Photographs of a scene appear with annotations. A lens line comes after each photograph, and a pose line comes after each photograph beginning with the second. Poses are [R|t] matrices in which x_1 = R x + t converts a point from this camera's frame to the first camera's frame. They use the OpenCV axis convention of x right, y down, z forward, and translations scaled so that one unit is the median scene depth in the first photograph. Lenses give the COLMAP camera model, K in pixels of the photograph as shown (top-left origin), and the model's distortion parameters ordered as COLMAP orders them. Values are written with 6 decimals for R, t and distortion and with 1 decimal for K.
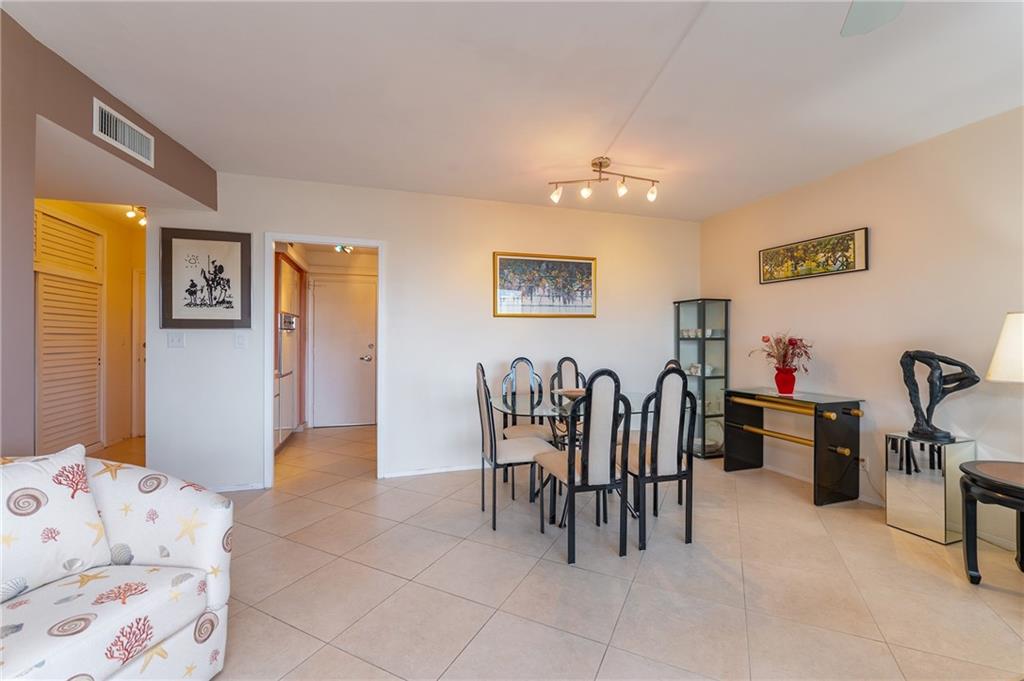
lens RADIAL K [[430.6, 0, 514.2], [0, 430.6, 335.0], [0, 0, 1]] dist [0.004692, -0.000121]
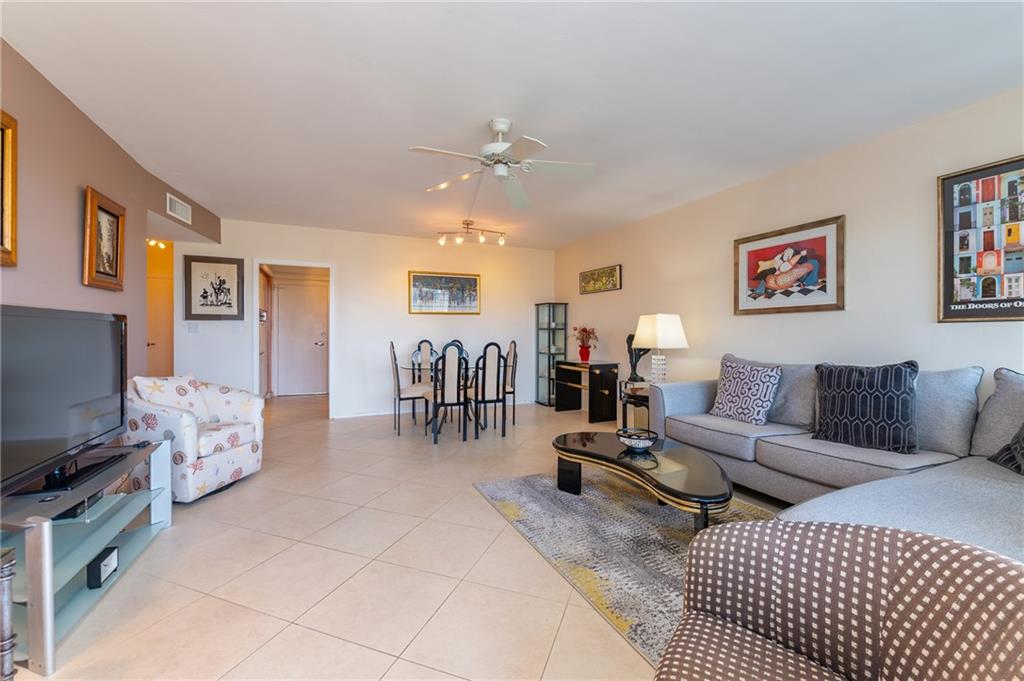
lens RADIAL K [[412.0, 0, 509.6], [0, 412.0, 333.5], [0, 0, 1]] dist [0.003023, 0.000061]
pose [[0.994106, 0.002126, 0.108392, 0.178251], [-0.003702, 0.999890, 0.014342, 0.006983], [-0.108350, -0.014659, 0.994005, -0.581888]]
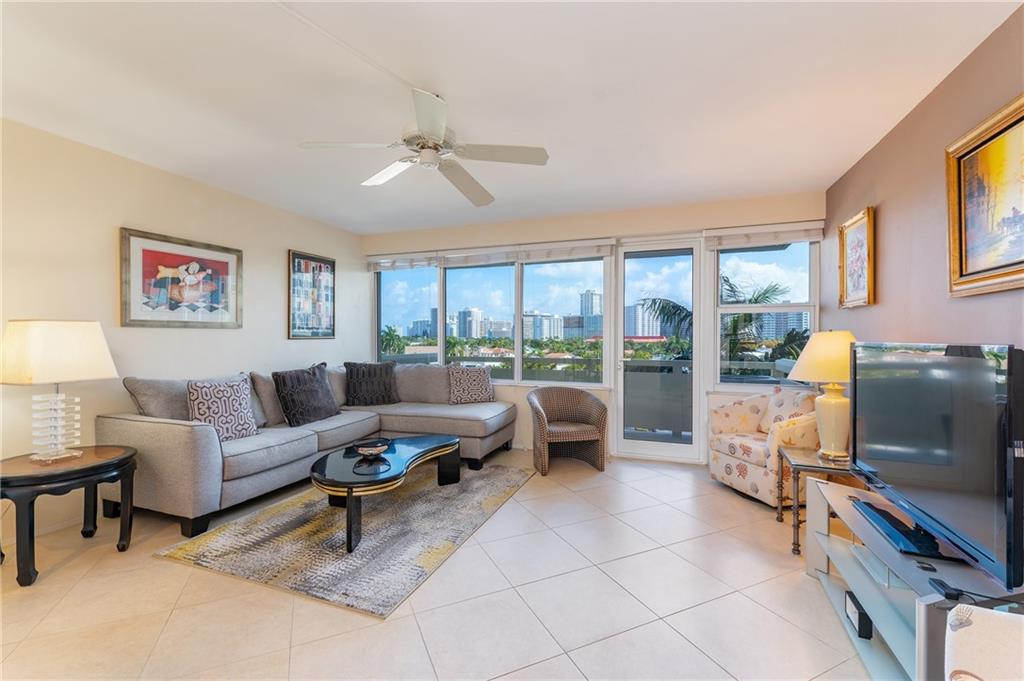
lens RADIAL K [[430.6, 0, 514.4], [0, 430.6, 339.1], [0, 0, 1]] dist [0.004692, -0.000121]
pose [[-0.774967, 0.000468, 0.632001, -0.287772], [-0.003863, 0.999978, -0.005477, -0.001050], [-0.631990, -0.006686, -0.774948, 0.666845]]
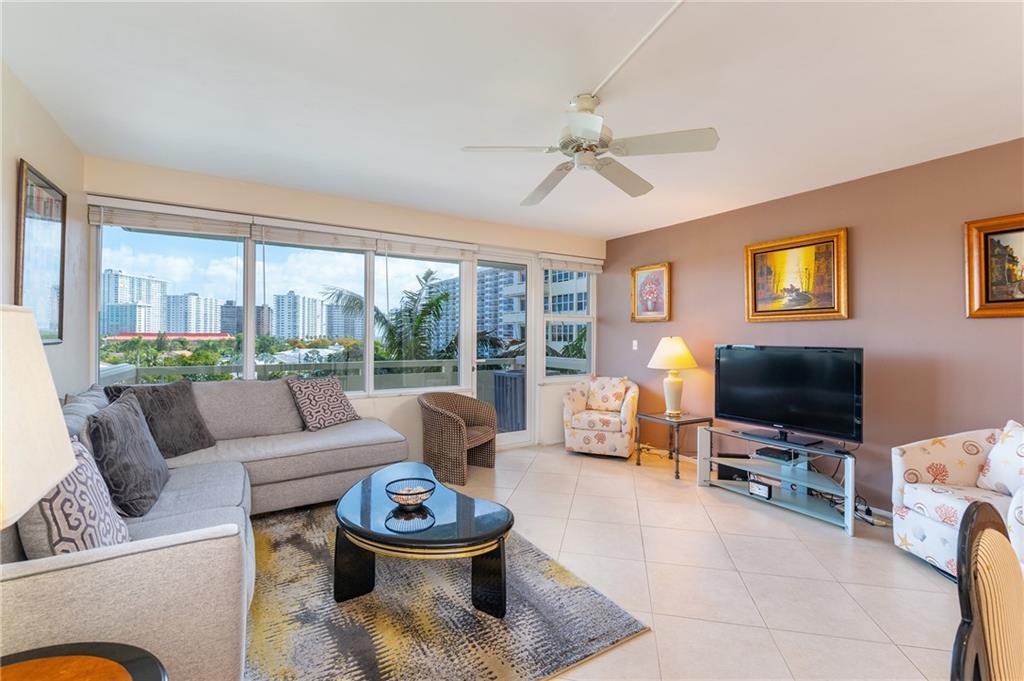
lens RADIAL K [[447.2, 0, 511.1], [0, 447.2, 337.4], [0, 0, 1]] dist [-0.001519, -0.000127]
pose [[-0.973390, -0.001402, -0.229152, 0.558661], [-0.000086, 0.999983, -0.005755, -0.015691], [0.229156, -0.005582, -0.973374, 0.875774]]
